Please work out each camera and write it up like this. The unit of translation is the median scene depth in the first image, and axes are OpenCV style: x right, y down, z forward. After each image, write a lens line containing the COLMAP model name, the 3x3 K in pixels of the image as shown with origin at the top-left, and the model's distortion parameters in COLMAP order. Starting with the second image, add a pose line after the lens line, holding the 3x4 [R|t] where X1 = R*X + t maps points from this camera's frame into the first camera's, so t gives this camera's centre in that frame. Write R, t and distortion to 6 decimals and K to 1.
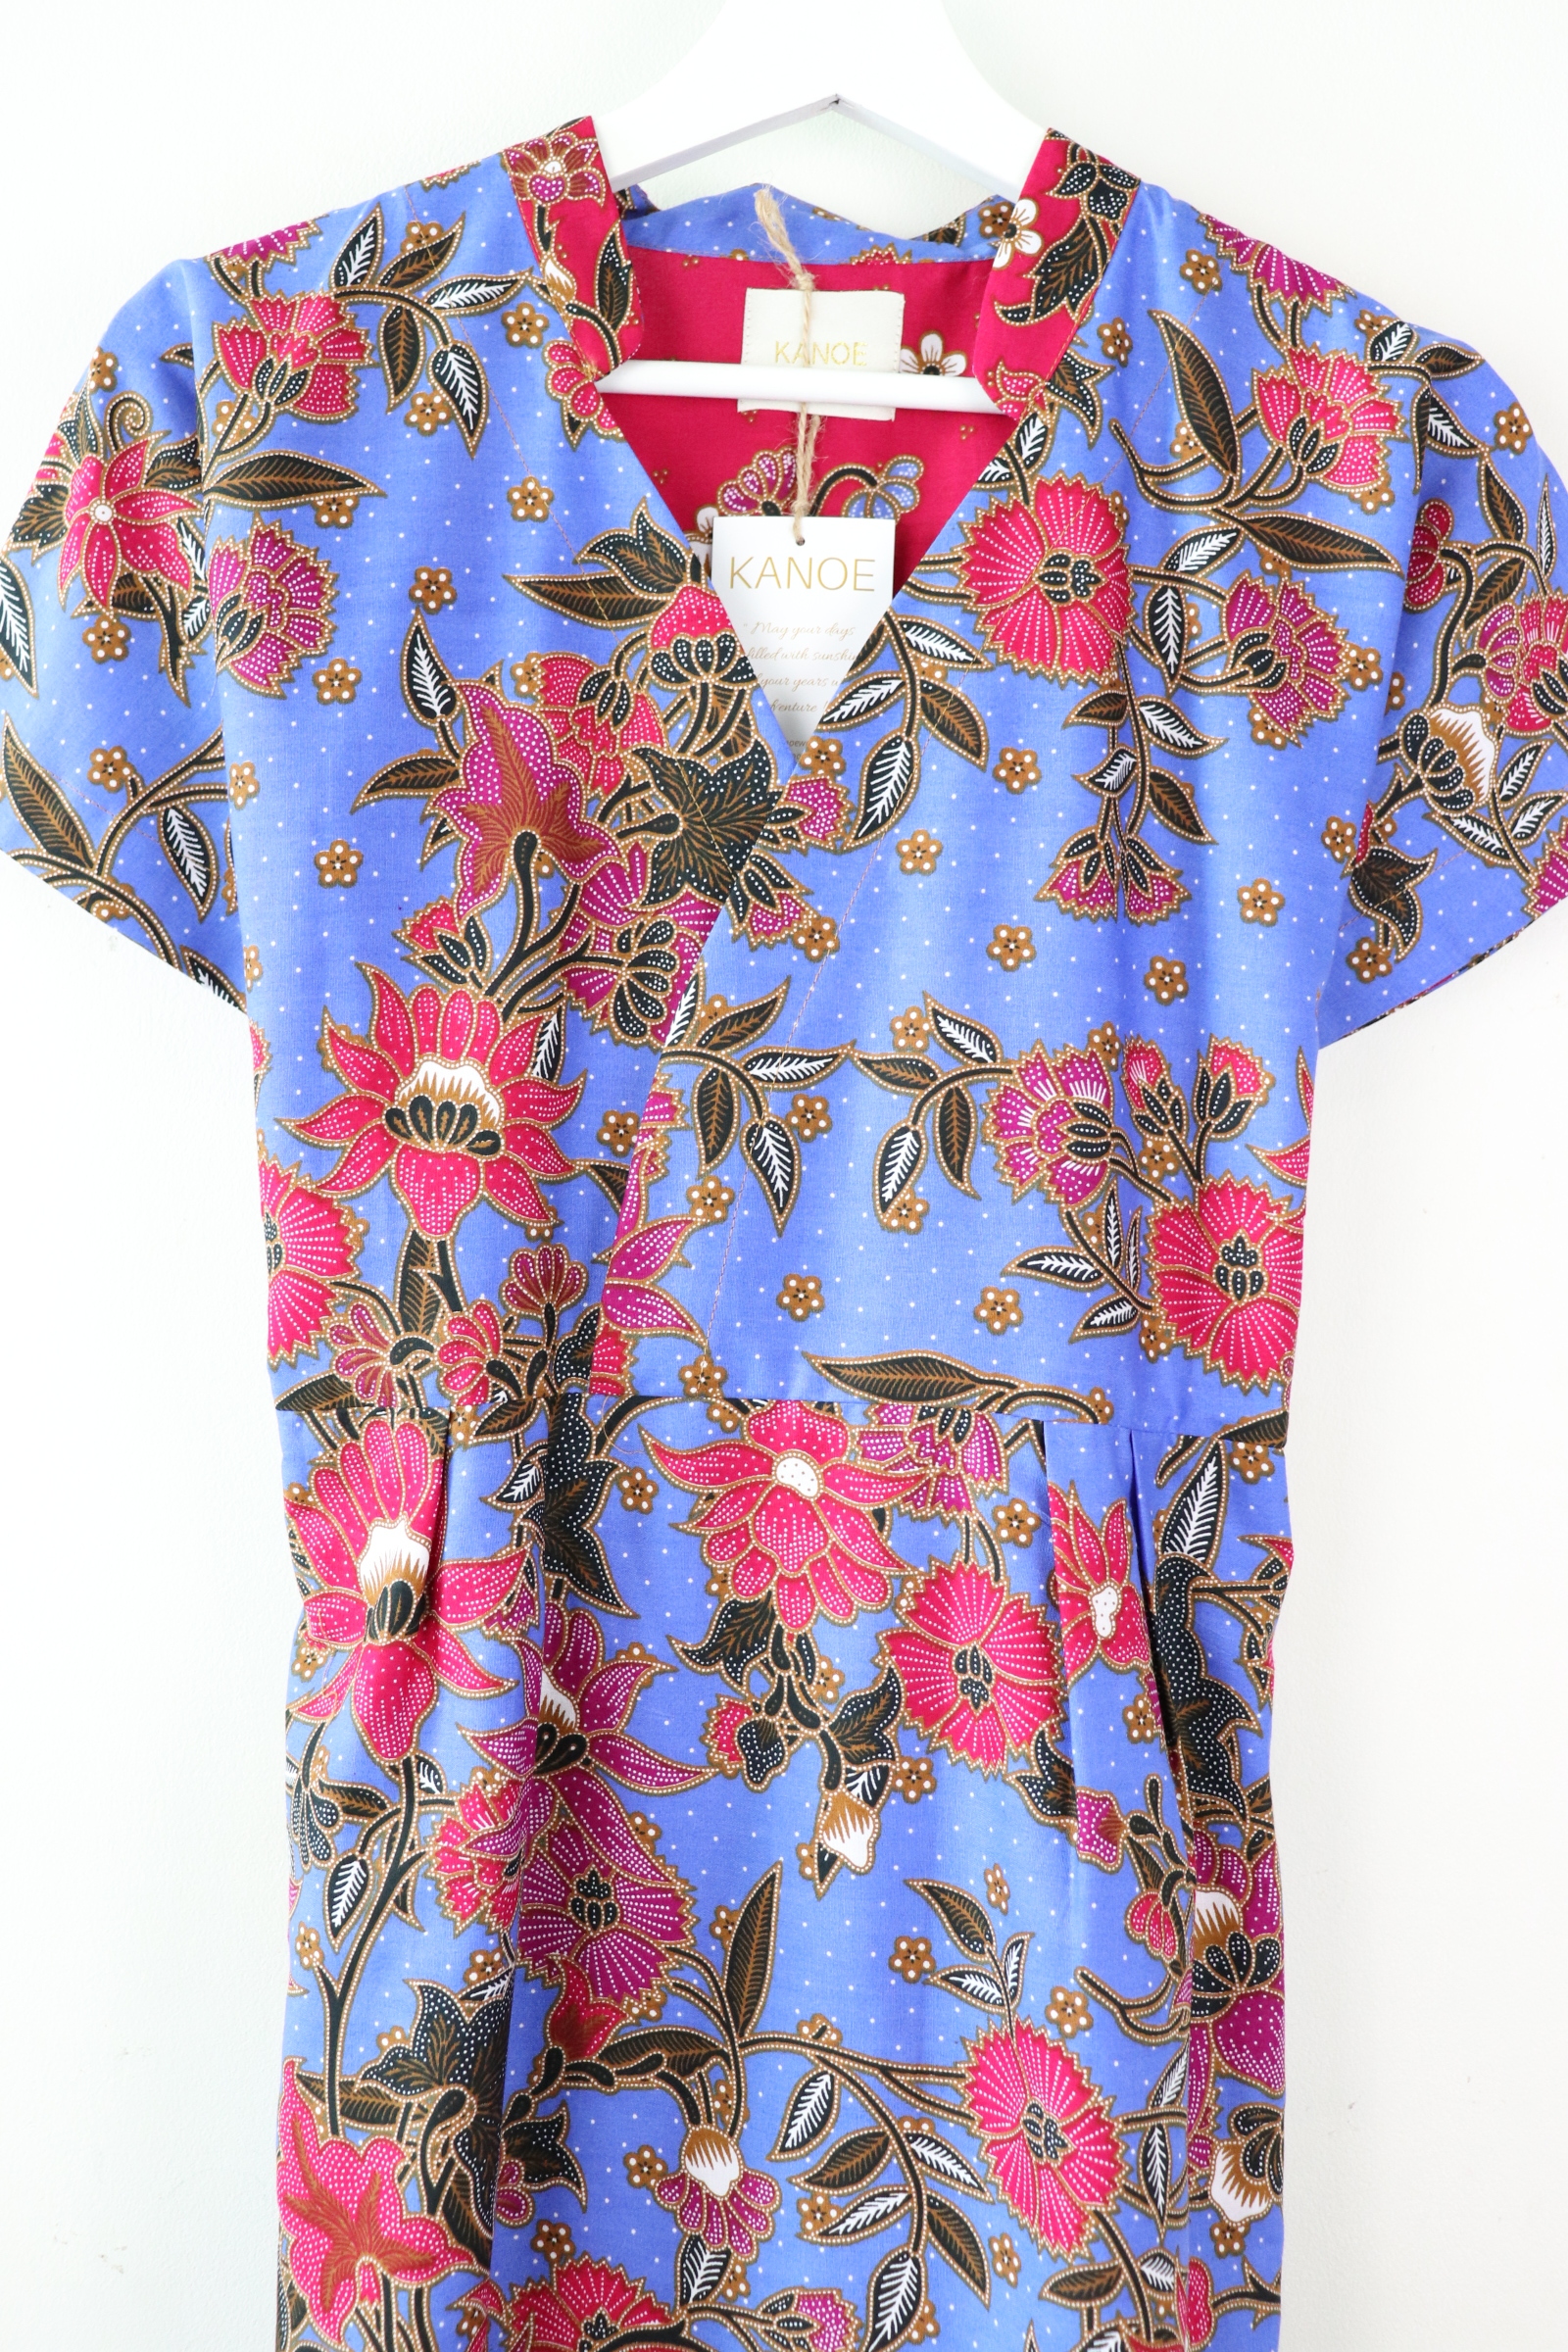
lens RADIAL K [[2464.5, 0, 782.3], [0, 2464.5, 1199.6], [0, 0, 1]] dist [-0.086207, 0.000000]
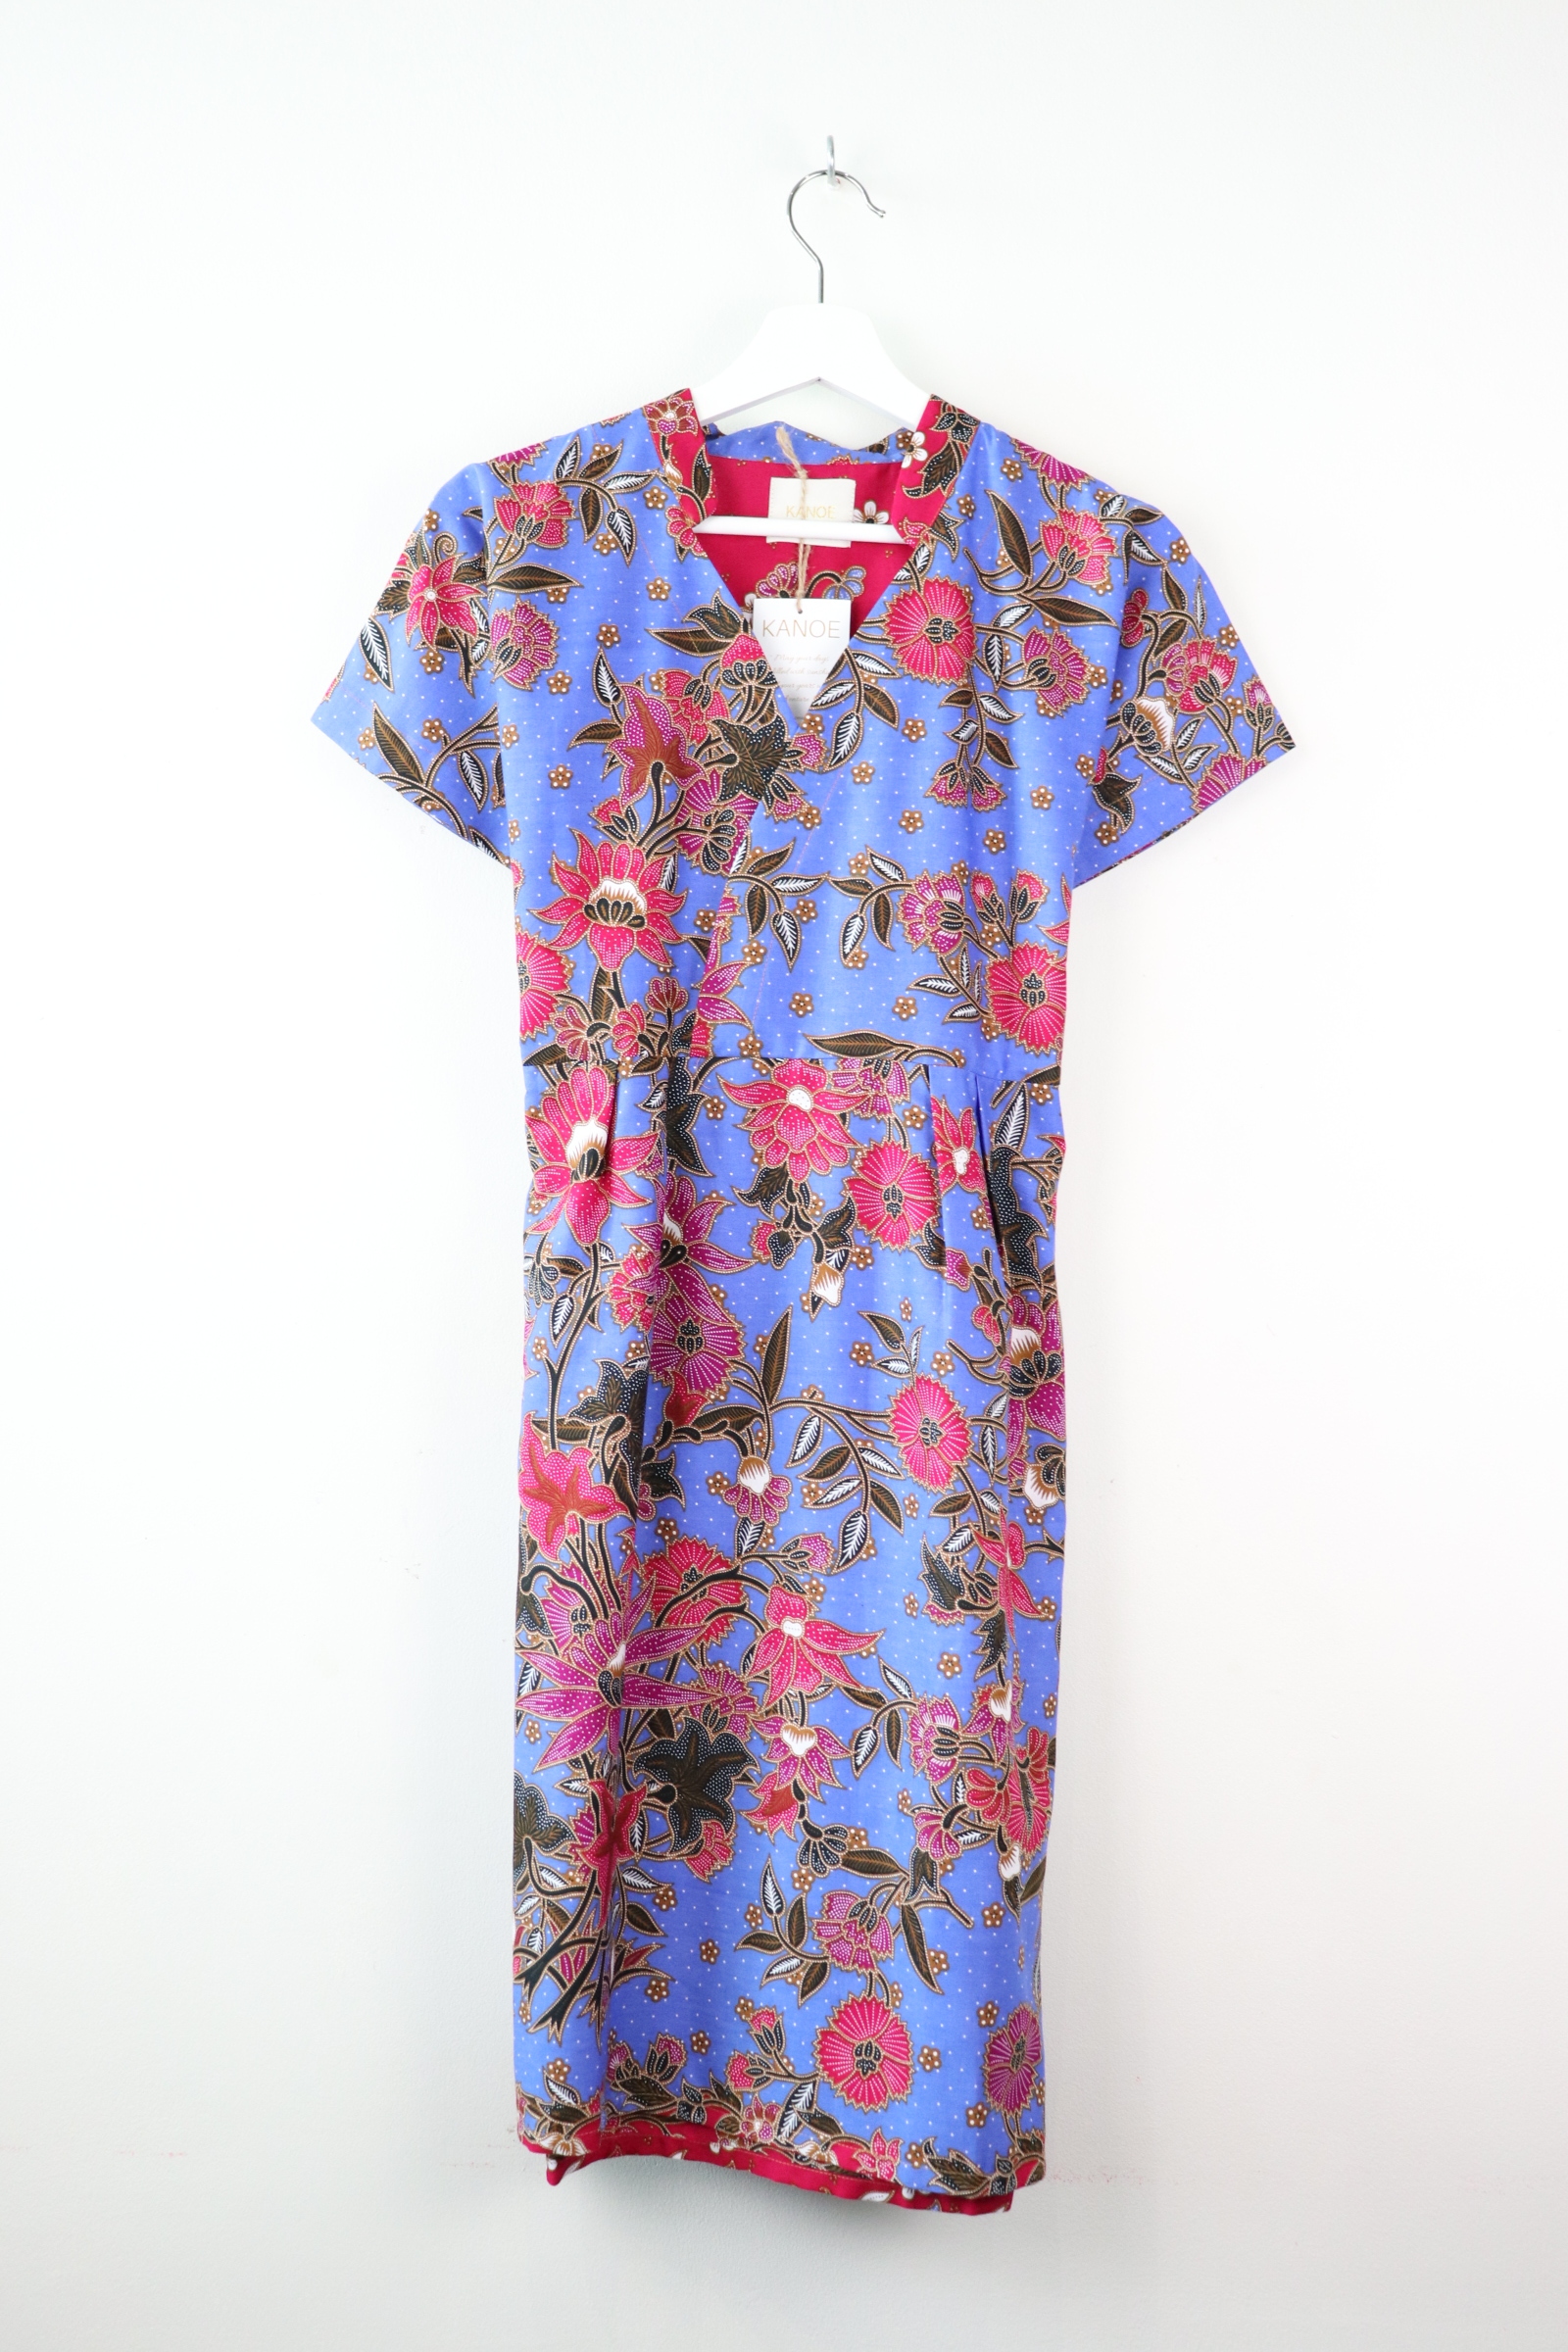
lens RADIAL K [[2464.5, 0, 789.3], [0, 2464.5, 1182.0], [0, 0, 1]] dist [-0.086207, 0.000000]
pose [[0.999979, -0.001716, 0.006253, -0.013965], [0.001991, 0.999016, -0.044313, 0.258307], [-0.006171, 0.044324, 0.998998, -0.883650]]
